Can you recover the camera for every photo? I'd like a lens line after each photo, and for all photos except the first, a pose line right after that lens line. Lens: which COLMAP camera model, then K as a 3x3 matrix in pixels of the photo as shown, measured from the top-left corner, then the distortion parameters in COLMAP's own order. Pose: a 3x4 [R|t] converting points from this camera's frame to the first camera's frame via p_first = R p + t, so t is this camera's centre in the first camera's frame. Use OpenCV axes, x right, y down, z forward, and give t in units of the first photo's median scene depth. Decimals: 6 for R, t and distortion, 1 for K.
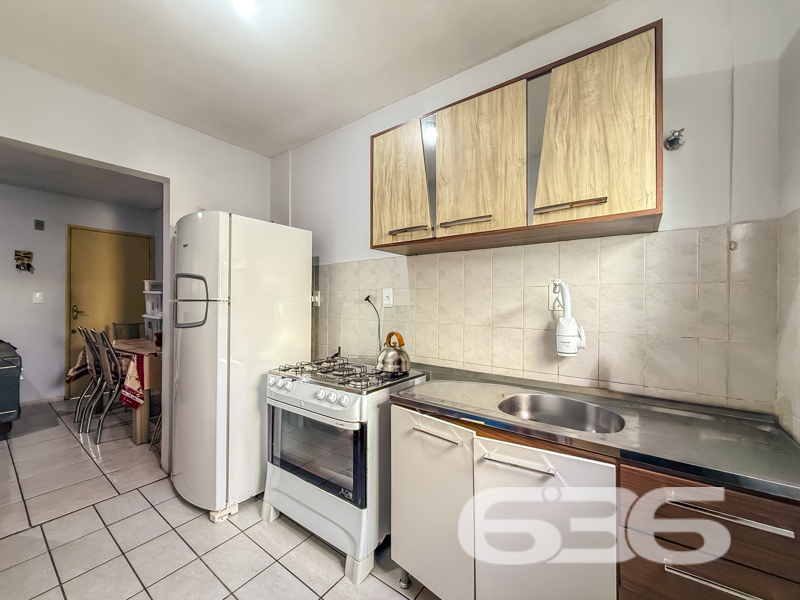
lens RADIAL K [[320.7, 0, 397.0], [0, 320.7, 299.9], [0, 0, 1]] dist [-0.002476, -0.000281]
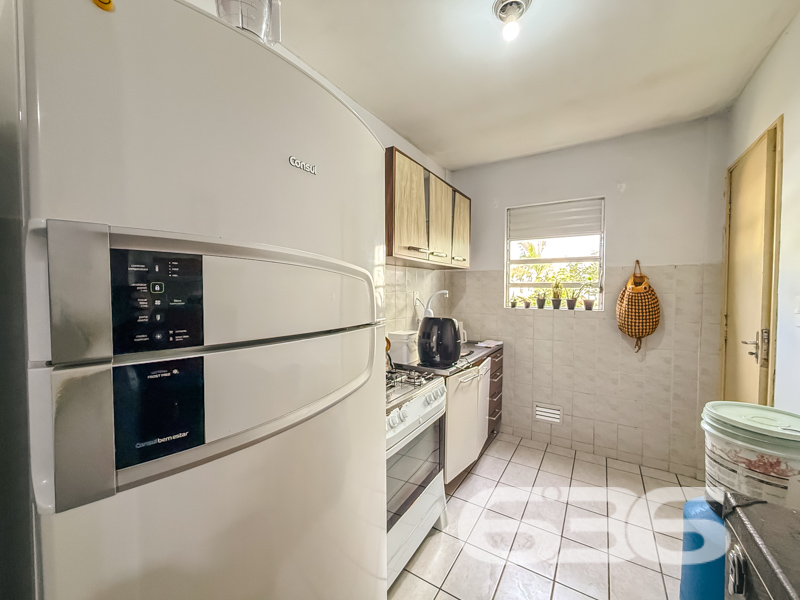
lens RADIAL K [[320.7, 0, 397.0], [0, 320.7, 299.9], [0, 0, 1]] dist [-0.002476, -0.000281]
pose [[-0.067317, -0.035025, 0.997117, -1.217521], [-0.009987, 0.999357, 0.034429, -0.058973], [-0.997682, -0.007640, -0.067624, 1.144066]]
